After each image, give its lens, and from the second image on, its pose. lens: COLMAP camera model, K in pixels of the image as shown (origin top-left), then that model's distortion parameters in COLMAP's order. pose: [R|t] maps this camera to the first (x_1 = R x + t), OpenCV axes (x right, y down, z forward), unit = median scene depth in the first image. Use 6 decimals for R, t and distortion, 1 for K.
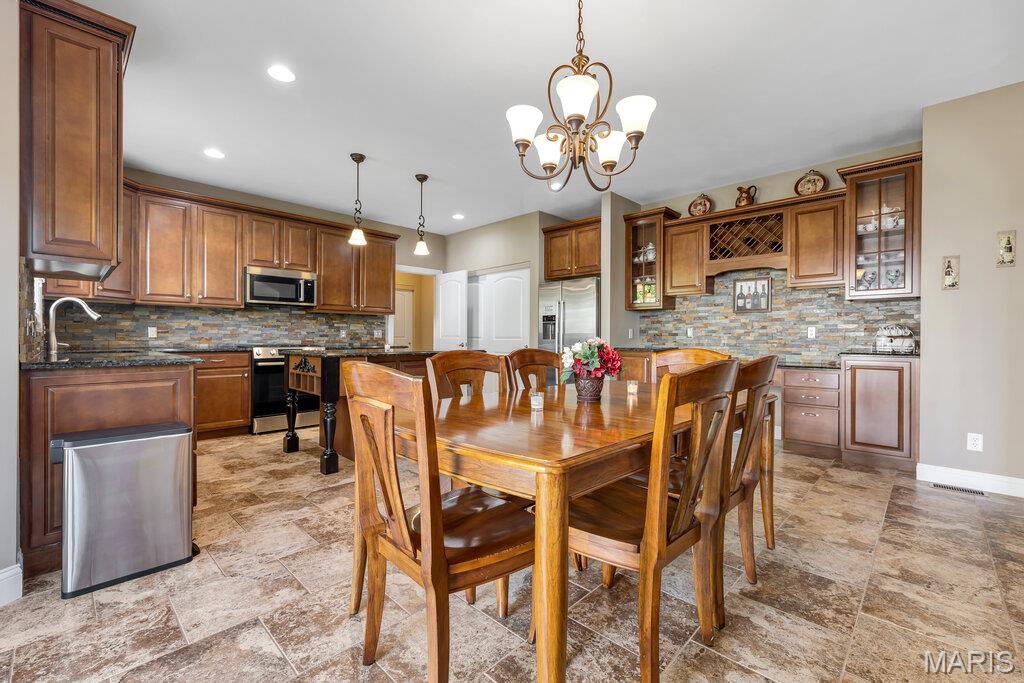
lens RADIAL K [[440.9, 0, 497.3], [0, 440.9, 333.0], [0, 0, 1]] dist [0.007323, -0.000545]
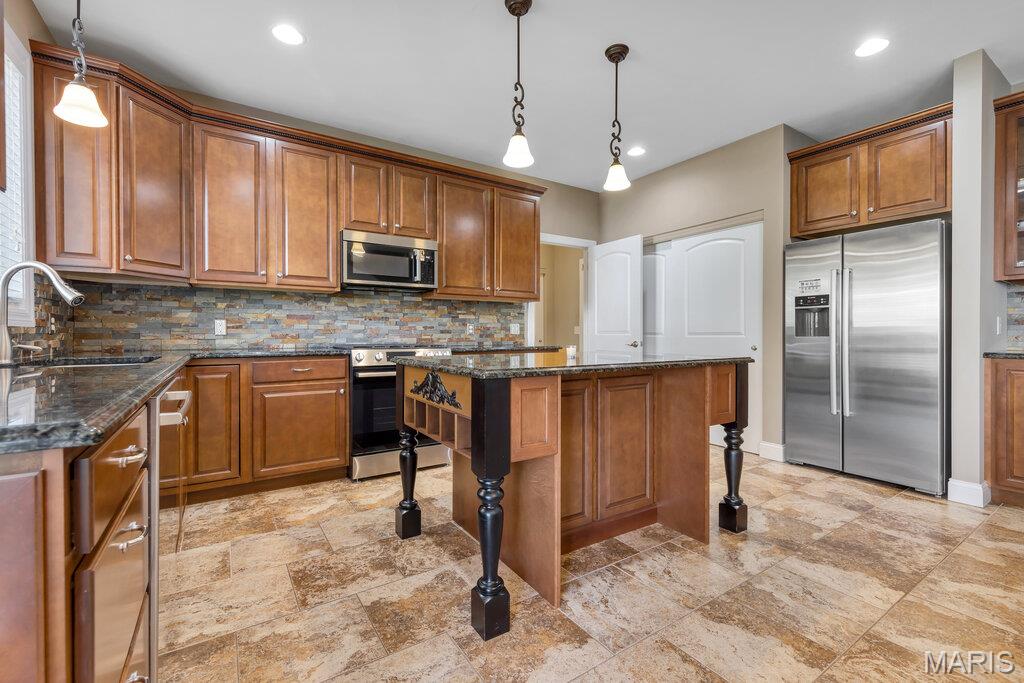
lens RADIAL K [[440.9, 0, 504.9], [0, 440.9, 334.2], [0, 0, 1]] dist [0.007323, -0.000545]
pose [[0.980043, -0.002038, -0.198776, -0.195670], [0.004283, 0.999932, 0.010866, 0.003778], [0.198741, -0.011500, 0.979985, 0.397689]]
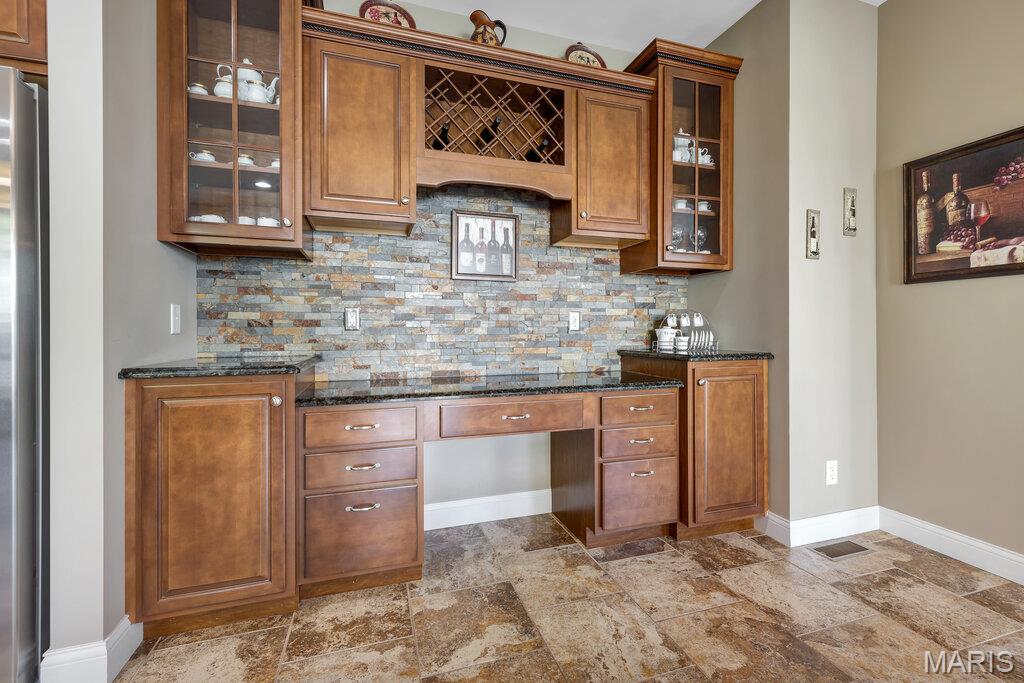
lens RADIAL K [[440.9, 0, 530.6], [0, 440.9, 327.8], [0, 0, 1]] dist [0.007323, -0.000545]
pose [[0.417725, 0.004941, 0.908560, 0.133021], [-0.004059, 0.999985, -0.003571, 0.008991], [-0.908565, -0.002196, 0.417739, 0.704990]]
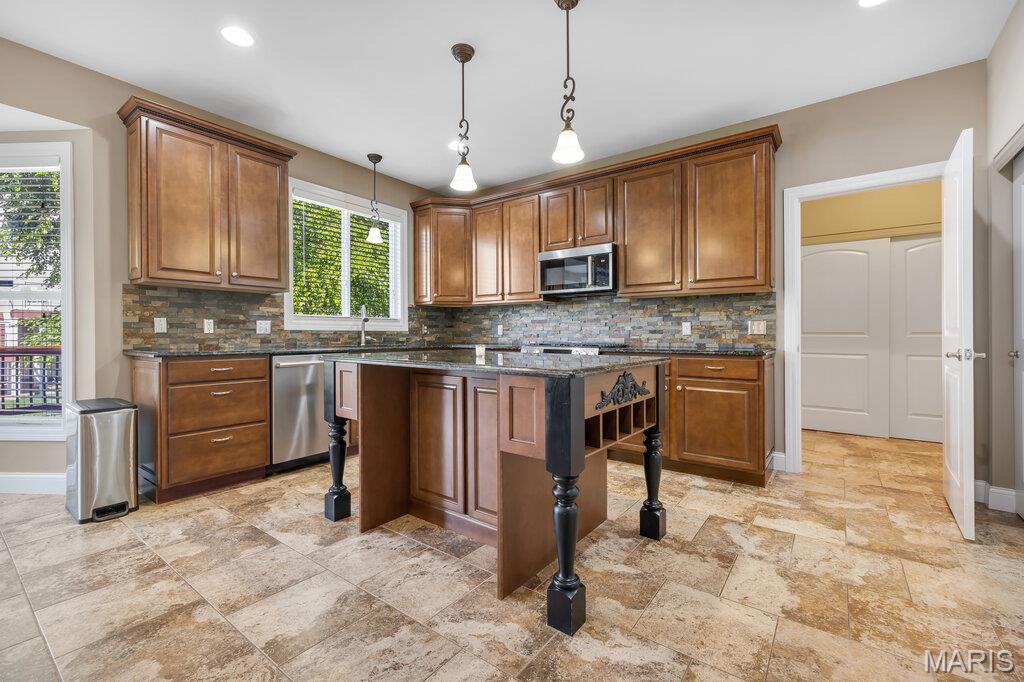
lens RADIAL K [[423.0, 0, 512.3], [0, 423.0, 335.2], [0, 0, 1]] dist [-0.000721, 0.000098]
pose [[0.166008, 0.000045, -0.986124, 0.262514], [0.011614, 0.999931, 0.002000, 0.009804], [0.986056, -0.011785, 0.165996, 0.840398]]
